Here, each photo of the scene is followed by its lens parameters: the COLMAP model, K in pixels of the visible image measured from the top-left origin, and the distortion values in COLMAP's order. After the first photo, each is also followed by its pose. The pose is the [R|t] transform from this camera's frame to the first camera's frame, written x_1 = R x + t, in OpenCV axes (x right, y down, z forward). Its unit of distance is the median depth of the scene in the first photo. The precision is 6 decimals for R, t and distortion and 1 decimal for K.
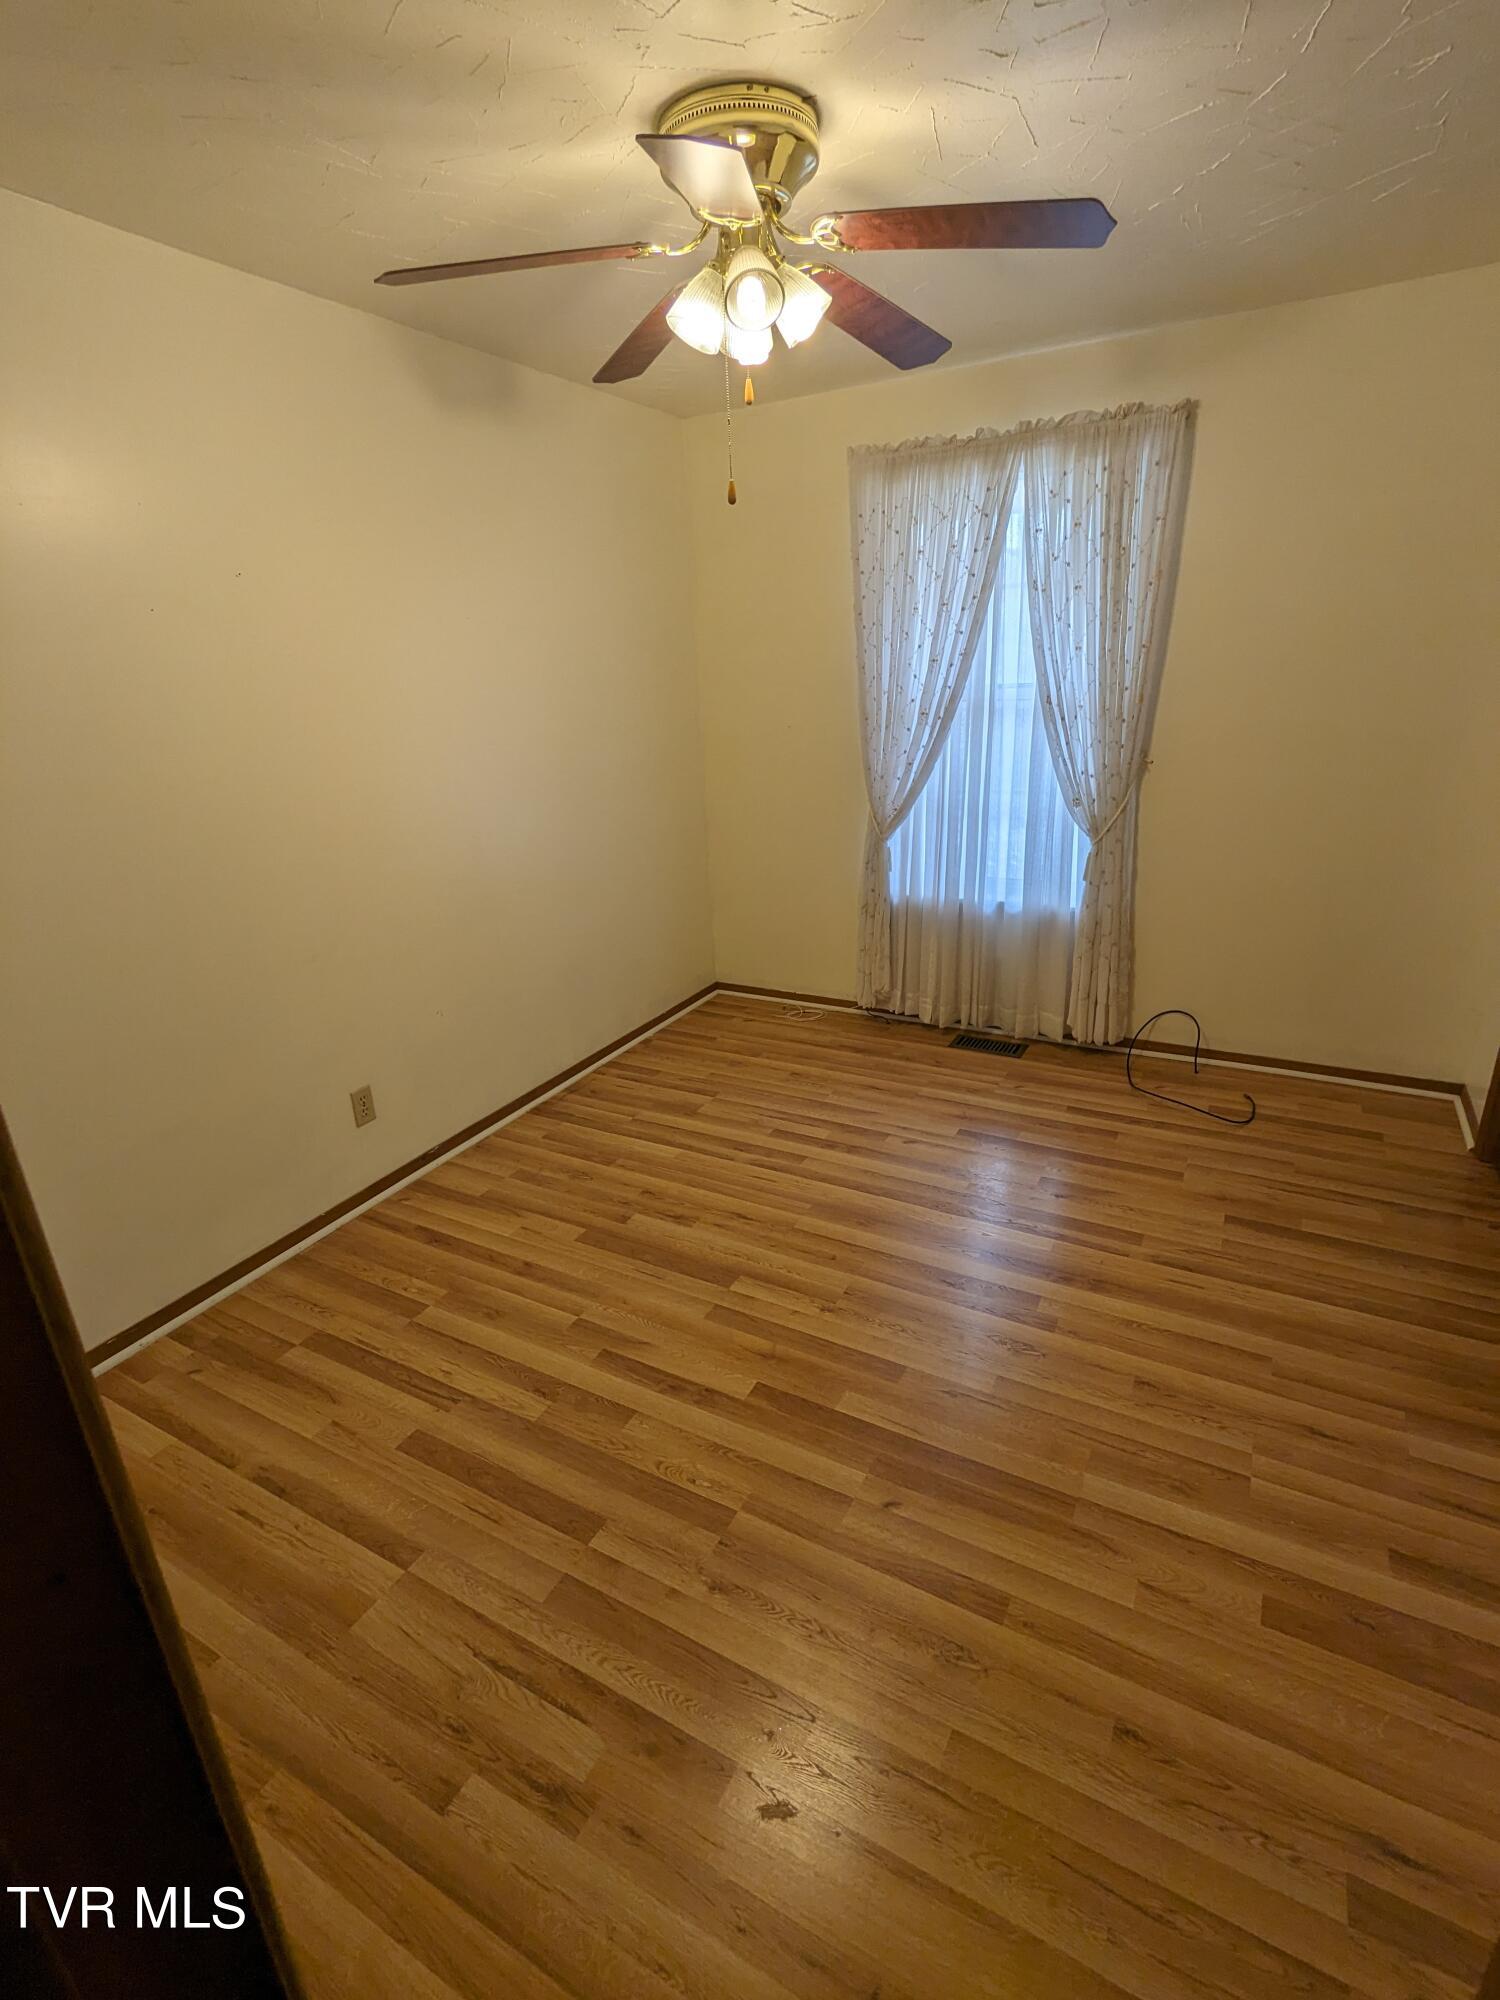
lens RADIAL K [[944.8, 0, 748.2], [0, 944.8, 999.0], [0, 0, 1]] dist [-0.004758, 0.001438]
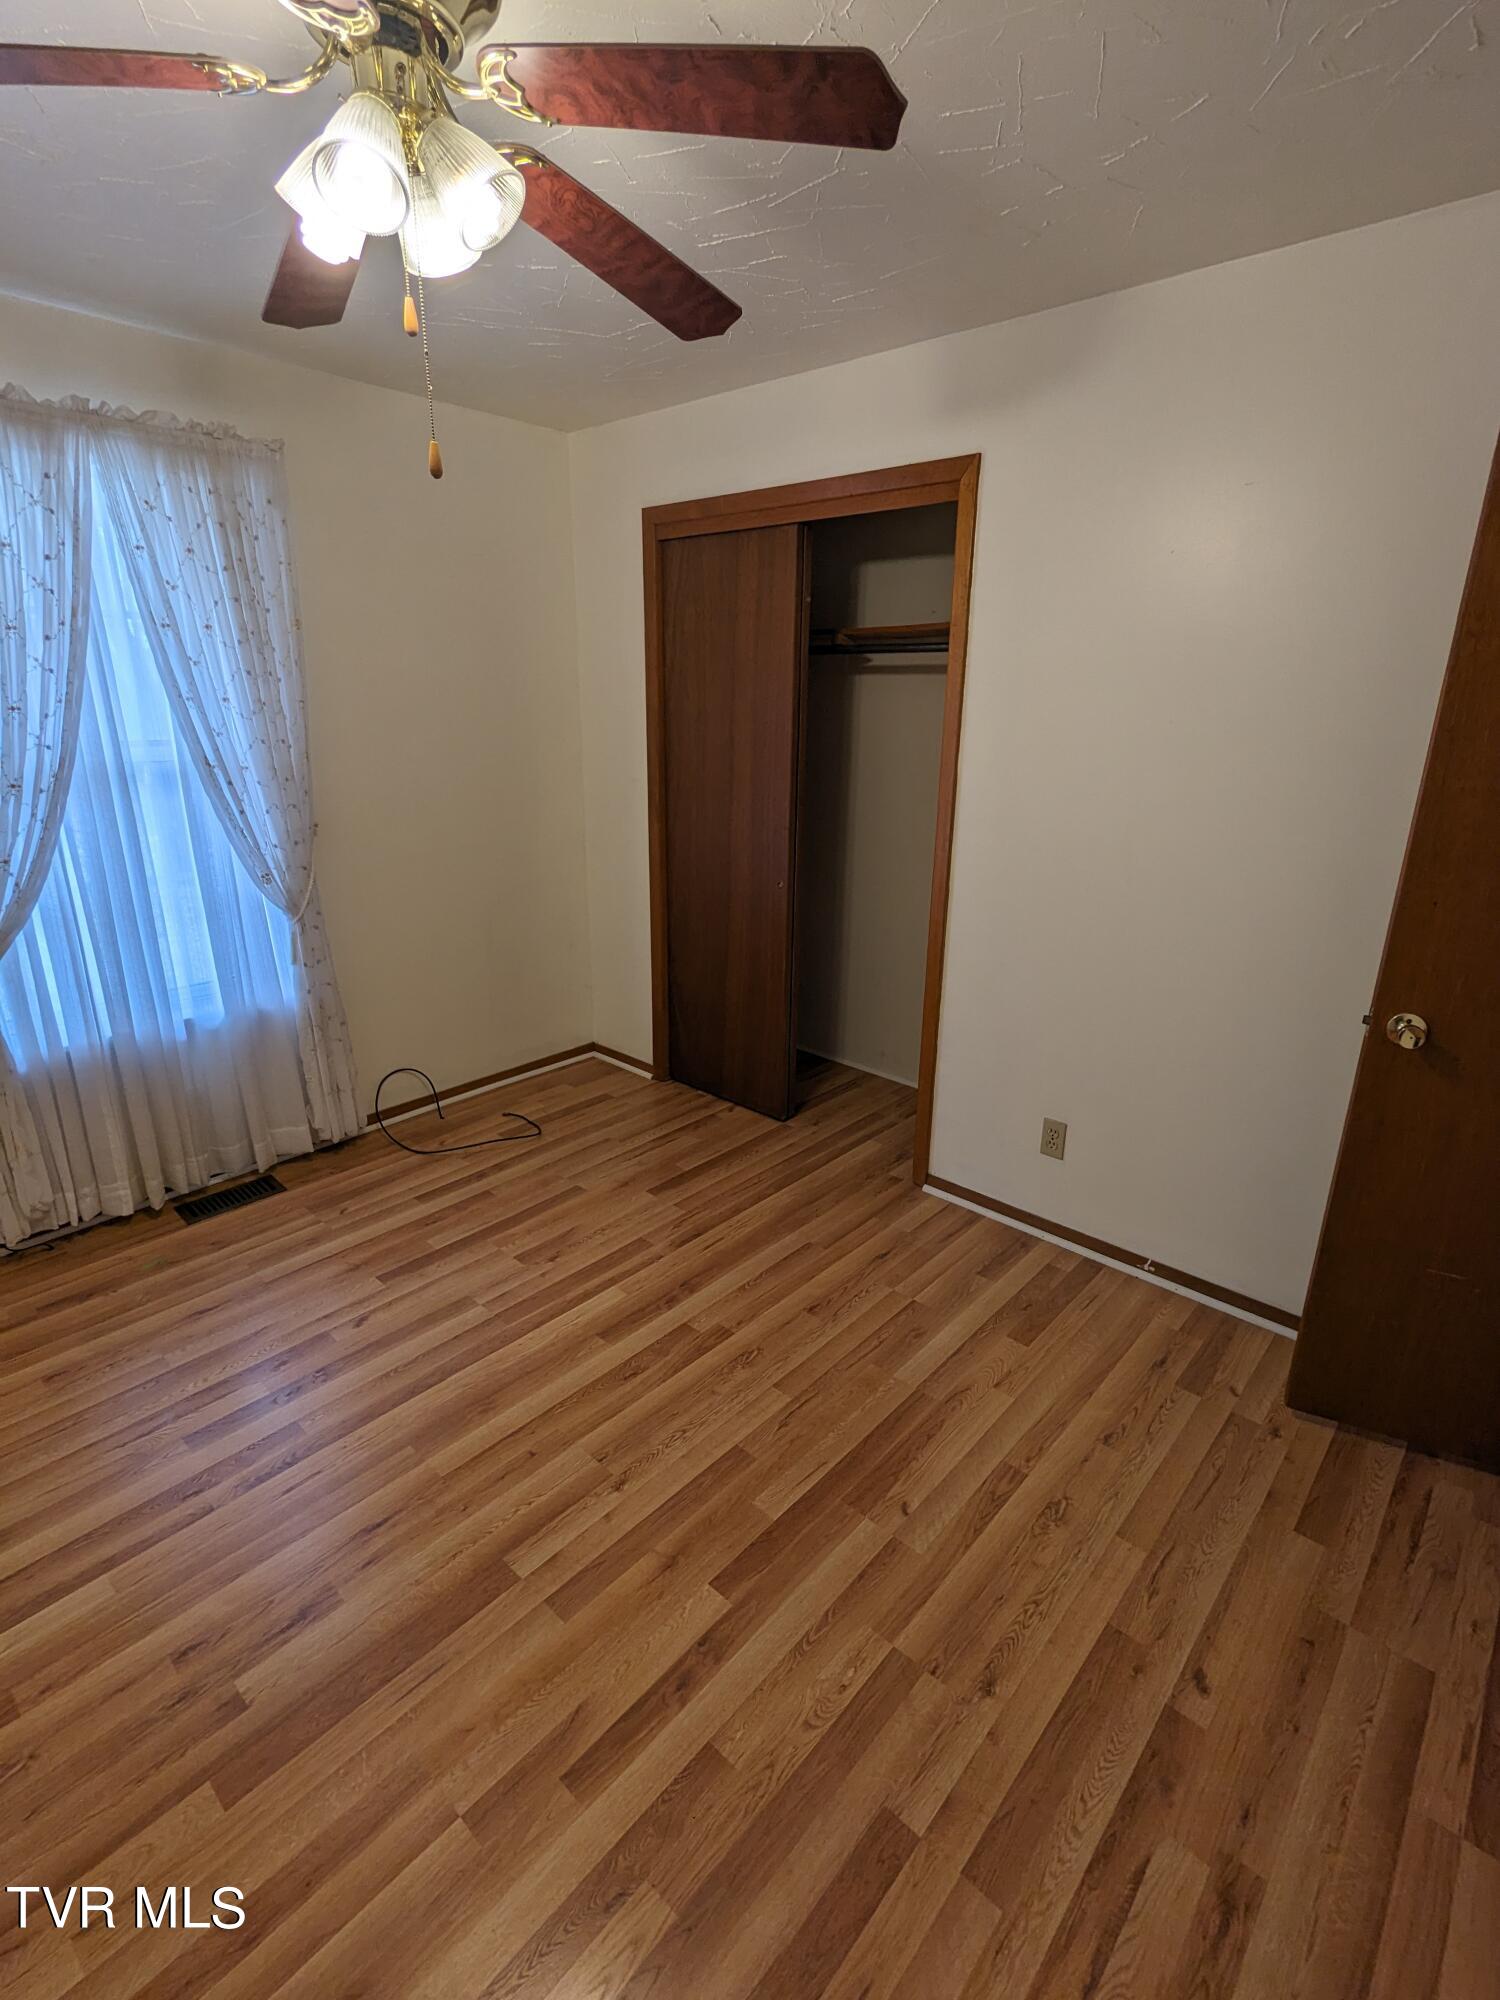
lens RADIAL K [[944.8, 0, 753.7], [0, 944.8, 1006.3], [0, 0, 1]] dist [-0.004758, 0.001438]
pose [[0.225067, -0.264903, 0.937641, -0.530693], [0.313863, 0.930747, 0.187617, -0.171354], [-0.922407, 0.252065, 0.292624, 0.522486]]
